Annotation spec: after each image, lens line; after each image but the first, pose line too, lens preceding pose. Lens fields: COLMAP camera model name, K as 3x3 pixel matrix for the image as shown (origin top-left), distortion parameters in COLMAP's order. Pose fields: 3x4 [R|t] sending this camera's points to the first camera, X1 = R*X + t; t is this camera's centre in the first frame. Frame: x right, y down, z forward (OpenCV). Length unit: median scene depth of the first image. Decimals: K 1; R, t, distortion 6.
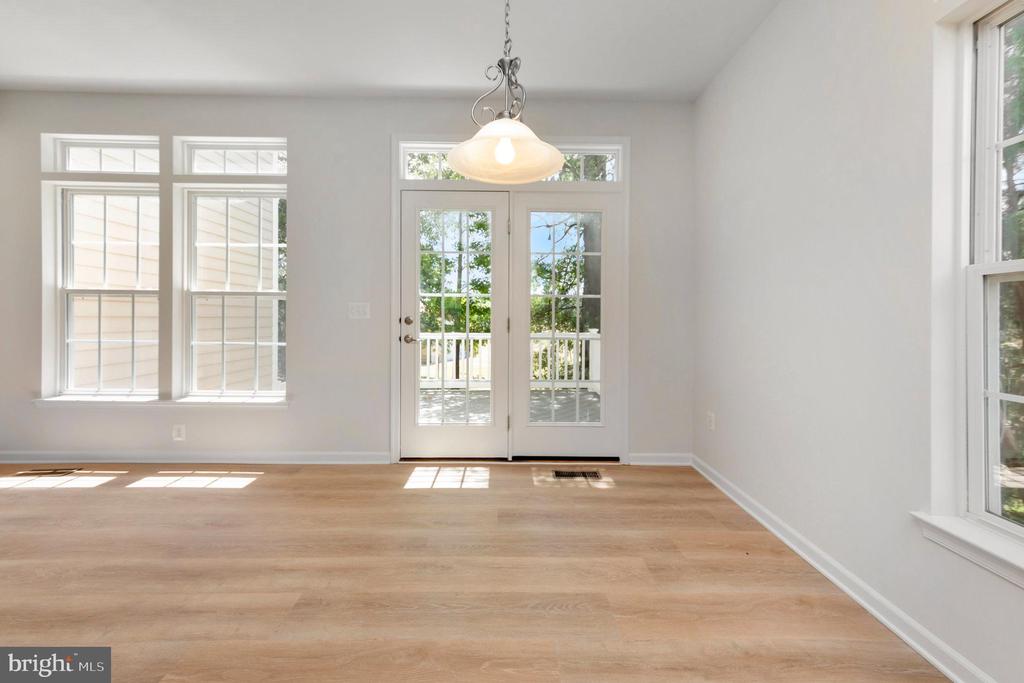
lens RADIAL K [[374.0, 0, 512.9], [0, 374.0, 319.2], [0, 0, 1]] dist [-0.000872, -0.000049]
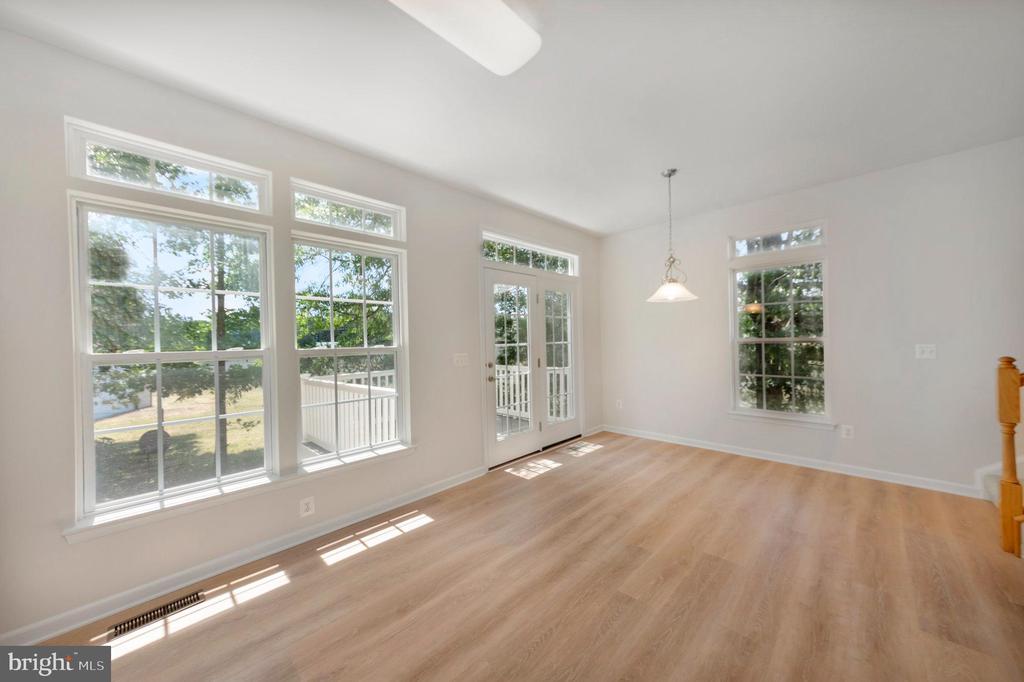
lens RADIAL K [[363.6, 0, 512.0], [0, 363.6, 341.0], [0, 0, 1]] dist [0.000659, 0.000001]
pose [[0.706630, -0.025393, 0.707127, -1.270980], [0.028201, 0.999573, 0.007714, -0.100005], [-0.707021, 0.014491, 0.707044, 0.022849]]
